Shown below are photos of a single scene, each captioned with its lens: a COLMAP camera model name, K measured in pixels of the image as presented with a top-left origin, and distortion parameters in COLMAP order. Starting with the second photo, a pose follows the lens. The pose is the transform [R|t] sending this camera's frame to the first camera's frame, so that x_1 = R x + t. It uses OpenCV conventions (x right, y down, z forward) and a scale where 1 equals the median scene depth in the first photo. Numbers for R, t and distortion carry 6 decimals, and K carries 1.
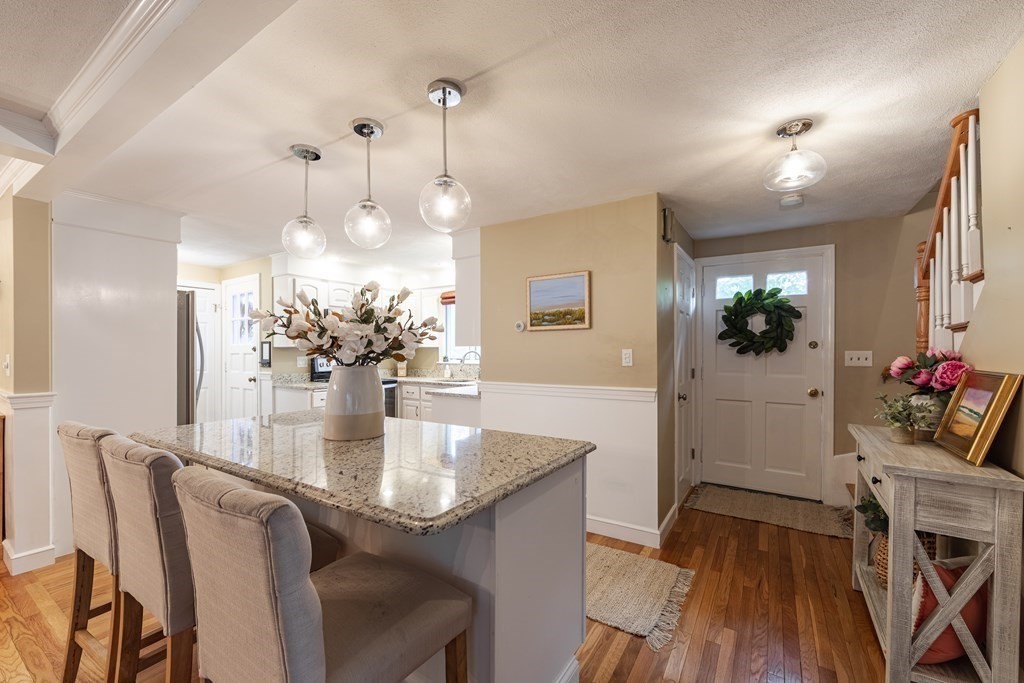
lens RADIAL K [[403.9, 0, 515.5], [0, 403.9, 353.9], [0, 0, 1]] dist [0.000271, -0.000933]
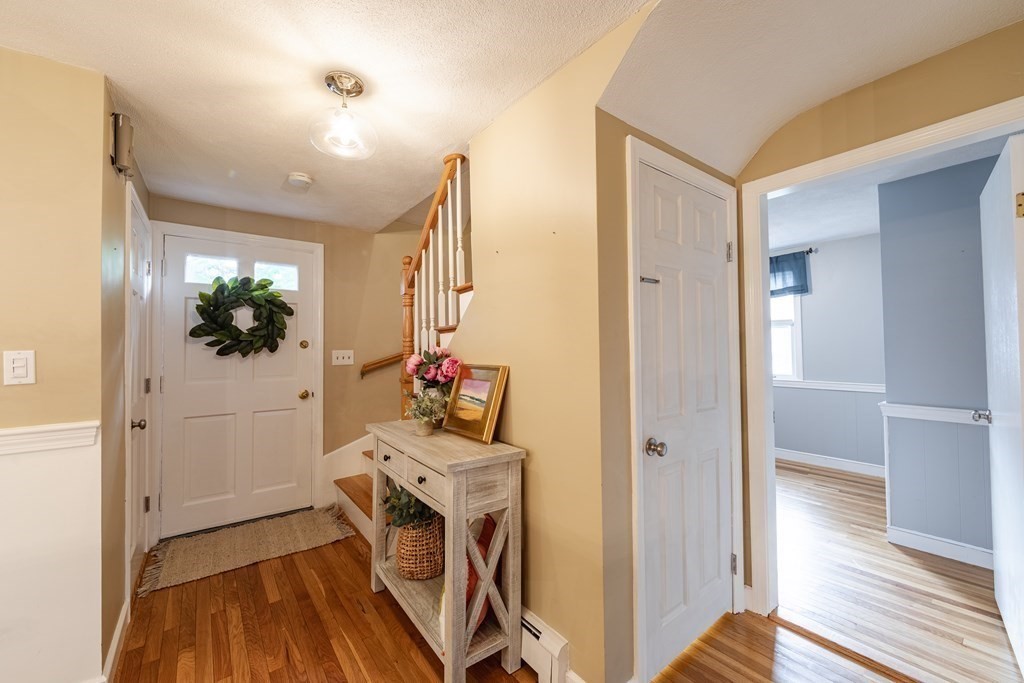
lens RADIAL K [[403.9, 0, 517.4], [0, 403.9, 339.9], [0, 0, 1]] dist [0.000271, -0.000933]
pose [[0.347775, 0.014920, 0.937459, 0.023515], [0.019648, 0.999538, -0.023197, -0.001304], [-0.937372, 0.026487, 0.347321, 0.250494]]
